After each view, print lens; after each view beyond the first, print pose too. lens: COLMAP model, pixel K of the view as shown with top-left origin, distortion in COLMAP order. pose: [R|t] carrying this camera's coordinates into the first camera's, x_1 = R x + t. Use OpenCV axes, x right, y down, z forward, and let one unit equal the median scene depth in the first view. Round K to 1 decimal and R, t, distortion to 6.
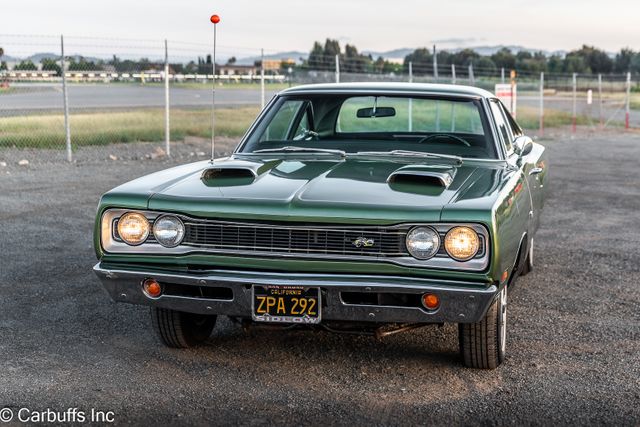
lens RADIAL K [[1148.2, 0, 320.0], [0, 1148.2, 213.5], [0, 0, 1]] dist [-0.005893, -0.091557]
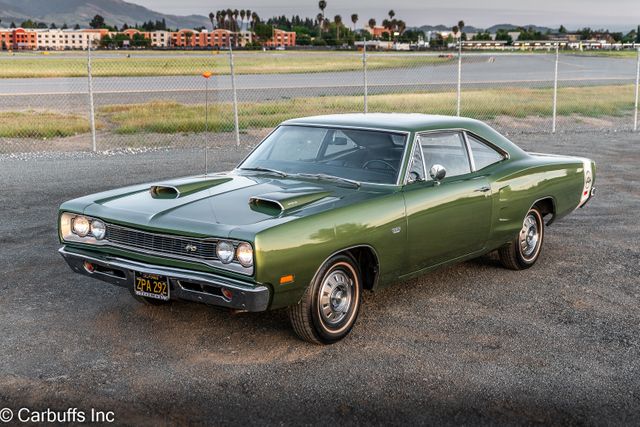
lens RADIAL K [[1006.6, 0, 295.8], [0, 1006.6, 214.7], [0, 0, 1]] dist [0.016794, 0.005459]
pose [[0.903424, 0.063542, -0.424014, 0.676611], [-0.041991, 0.997315, 0.059988, -0.096549], [0.426688, -0.036390, 0.903667, -0.090522]]
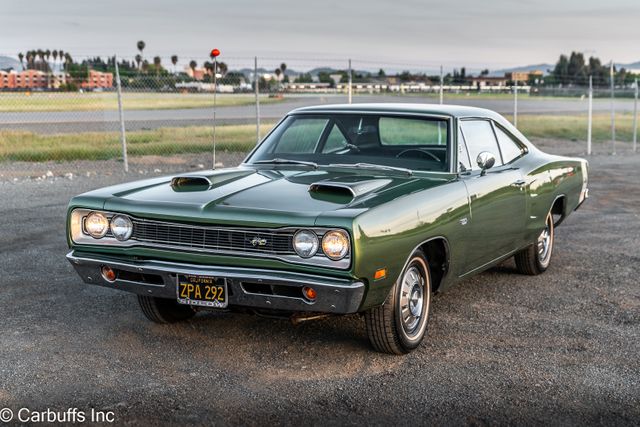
lens RADIAL K [[1033.6, 0, 320.0], [0, 1033.6, 213.5], [0, 0, 1]] dist [-0.017287, 0.020815]
pose [[0.971029, 0.023974, -0.237754, 0.346497], [-0.023211, 0.999713, 0.006005, -0.012037], [0.237830, -0.000312, 0.971307, -0.032657]]
